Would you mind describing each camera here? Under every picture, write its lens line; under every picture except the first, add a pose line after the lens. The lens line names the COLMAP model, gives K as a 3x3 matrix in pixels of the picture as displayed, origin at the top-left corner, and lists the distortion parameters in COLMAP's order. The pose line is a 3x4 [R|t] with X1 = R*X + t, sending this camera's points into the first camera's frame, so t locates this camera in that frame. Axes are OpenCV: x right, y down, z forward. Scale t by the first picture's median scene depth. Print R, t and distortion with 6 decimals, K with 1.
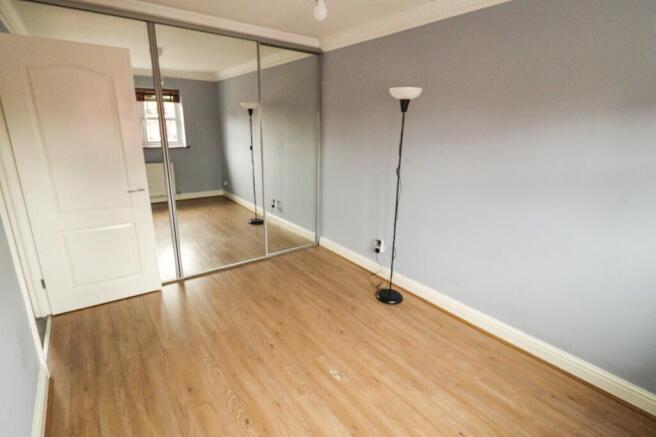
lens RADIAL K [[318.1, 0, 330.0], [0, 318.1, 215.5], [0, 0, 1]] dist [0.002410, 0.000276]
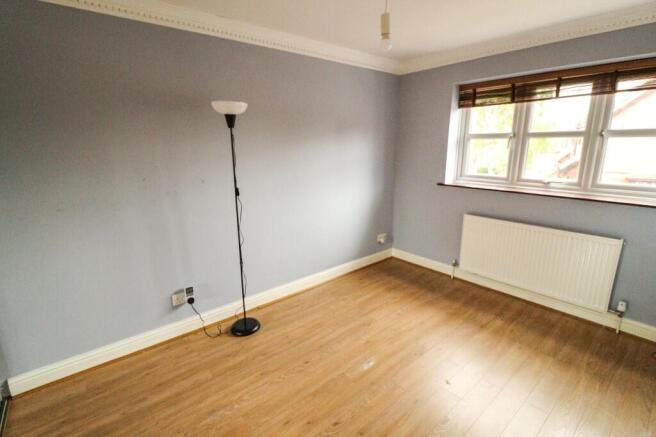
lens RADIAL K [[305.6, 0, 329.9], [0, 305.6, 216.4], [0, 0, 1]] dist [0.001793, -0.000007]
pose [[-0.052246, -0.249336, 0.967007, -0.742772], [0.277005, 0.926713, 0.253913, -0.243697], [-0.959447, 0.281132, 0.020651, 0.814313]]
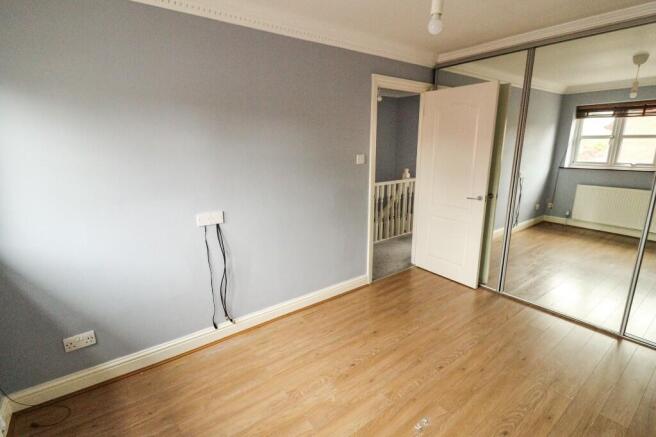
lens RADIAL K [[318.1, 0, 330.0], [0, 318.1, 215.5], [0, 0, 1]] dist [0.002410, 0.000276]
pose [[-0.002646, 0.208558, -0.978006, 0.637866], [-0.266830, 0.942403, 0.201687, -0.126200], [0.963740, 0.261495, 0.053156, 0.477181]]
